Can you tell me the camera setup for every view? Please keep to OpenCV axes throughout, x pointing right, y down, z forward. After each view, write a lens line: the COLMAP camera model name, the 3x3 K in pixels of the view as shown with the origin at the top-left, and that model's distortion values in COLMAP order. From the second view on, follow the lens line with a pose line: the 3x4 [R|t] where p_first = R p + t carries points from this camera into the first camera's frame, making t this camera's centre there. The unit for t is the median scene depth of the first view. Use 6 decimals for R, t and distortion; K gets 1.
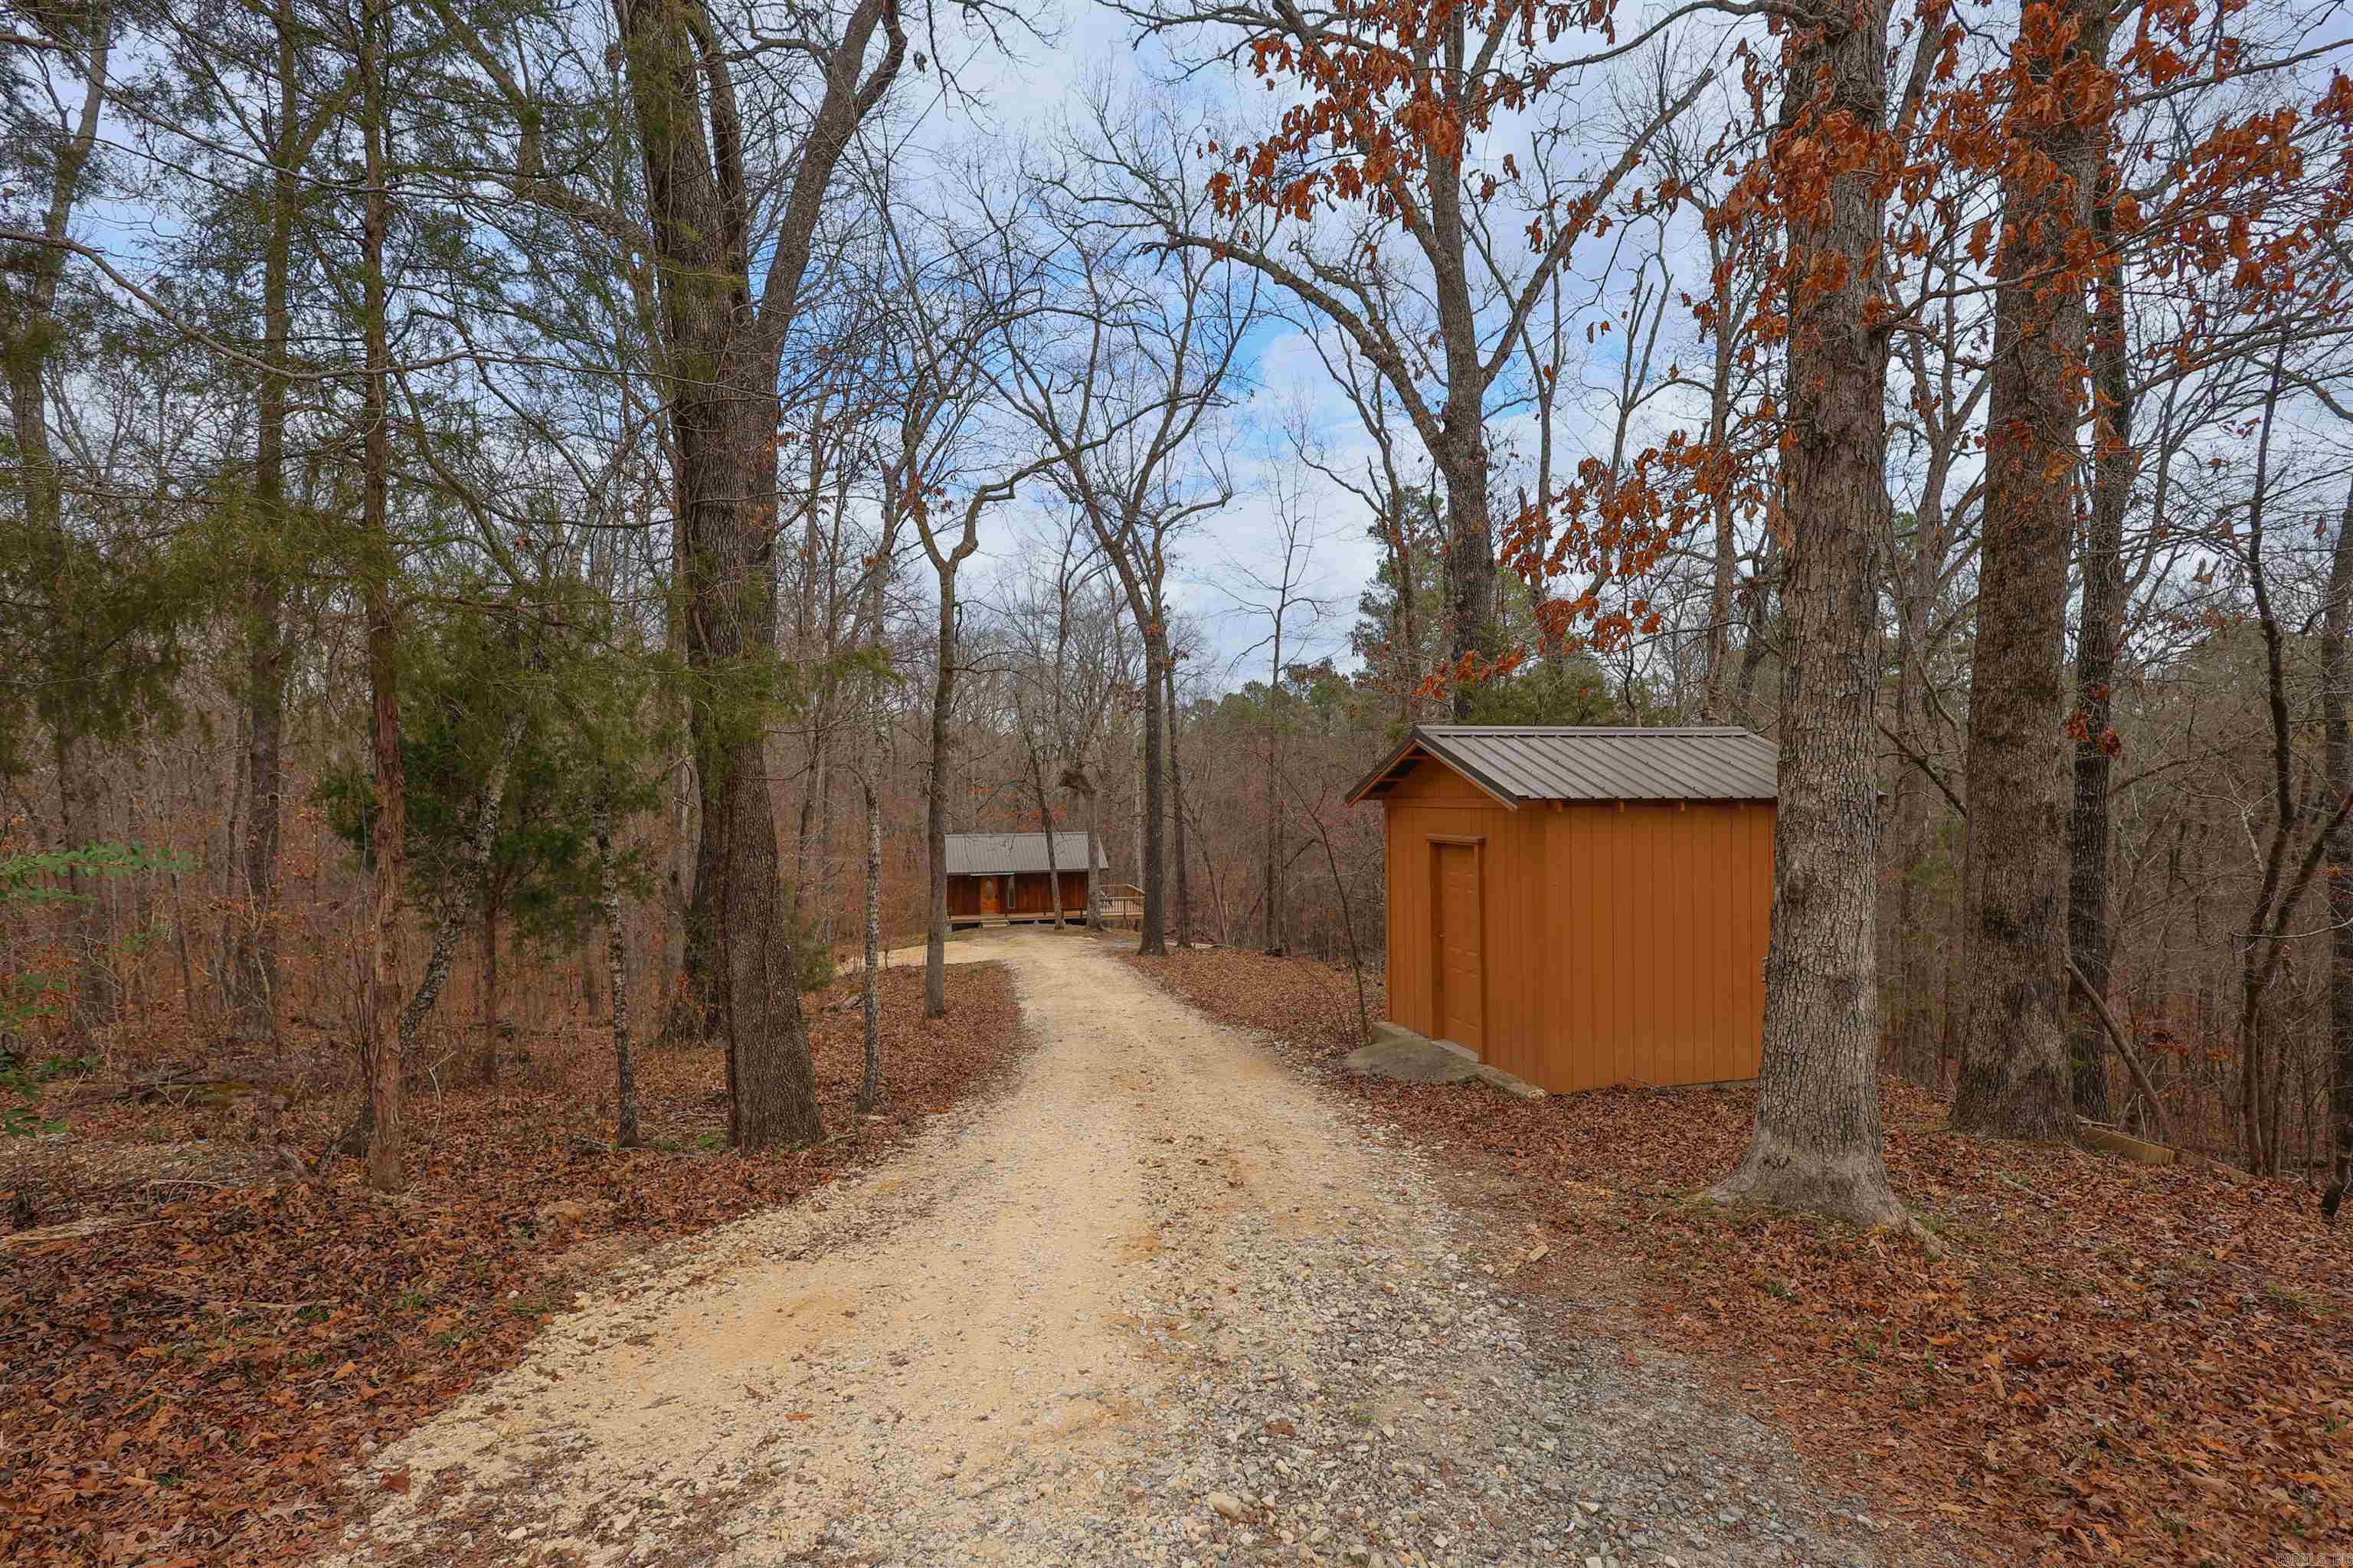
lens RADIAL K [[1083.4, 0, 1175.3], [0, 1083.4, 784.0], [0, 0, 1]] dist [-0.000900, 0.001780]
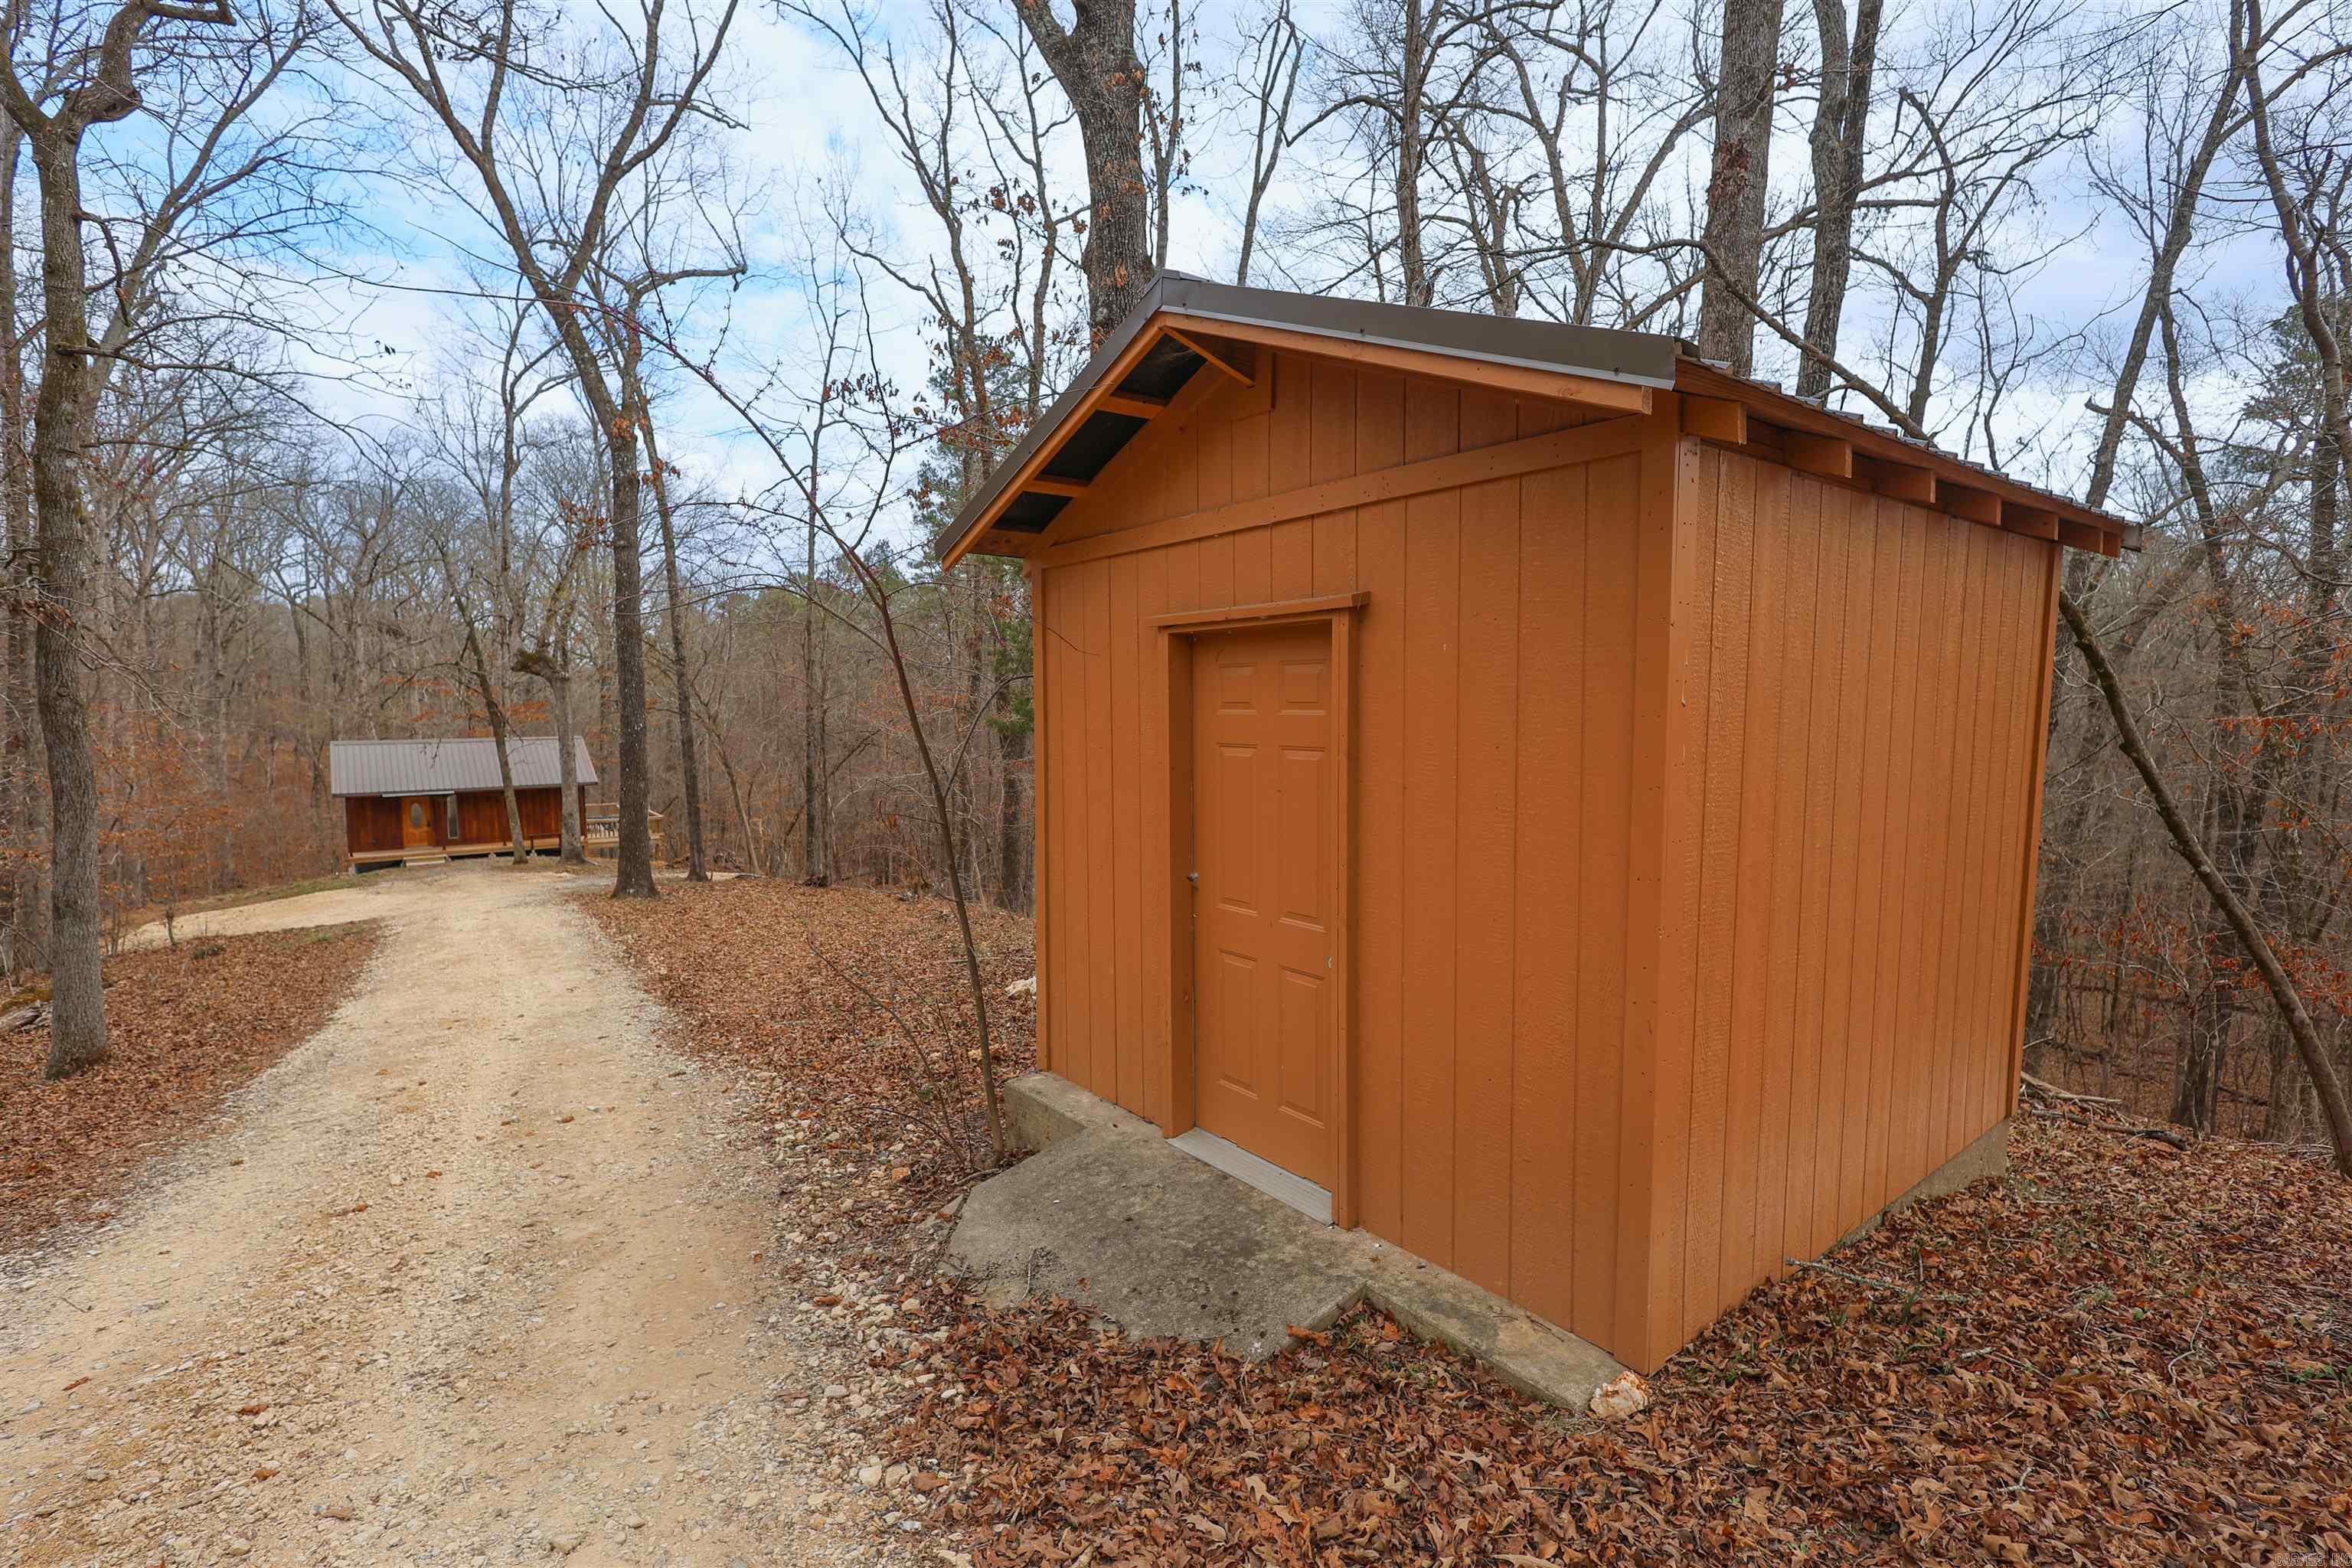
lens RADIAL K [[1082.9, 0, 1177.5], [0, 1082.9, 785.3], [0, 0, 1]] dist [-0.000900, 0.001780]
pose [[0.919357, -0.025523, 0.392595, 0.022107], [-0.006732, 0.996727, 0.080561, 0.019566], [-0.393366, -0.076707, 0.916176, 0.166235]]
